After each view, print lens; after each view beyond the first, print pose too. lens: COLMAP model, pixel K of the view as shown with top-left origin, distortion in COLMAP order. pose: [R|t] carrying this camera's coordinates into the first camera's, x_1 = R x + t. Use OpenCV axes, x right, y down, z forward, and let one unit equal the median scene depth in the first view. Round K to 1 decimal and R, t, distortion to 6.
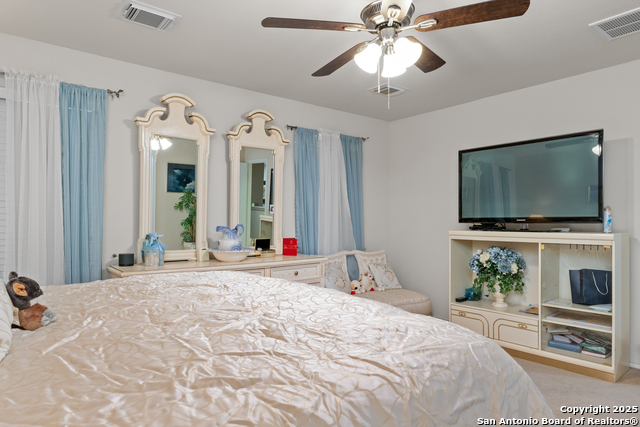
lens RADIAL K [[396.0, 0, 315.6], [0, 396.0, 212.8], [0, 0, 1]] dist [-0.005713, -0.002224]
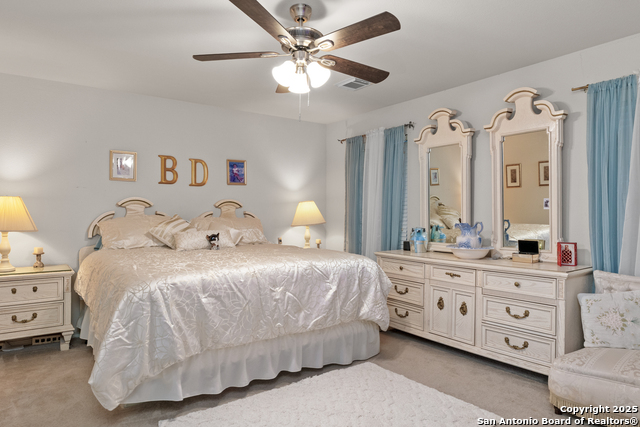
lens RADIAL K [[396.0, 0, 315.6], [0, 396.0, 212.8], [0, 0, 1]] dist [-0.005713, -0.002224]
pose [[-0.035085, -0.008722, -0.999346, 0.781738], [0.007326, 0.999933, -0.008984, 0.013013], [0.999357, -0.007636, -0.035019, 0.638646]]
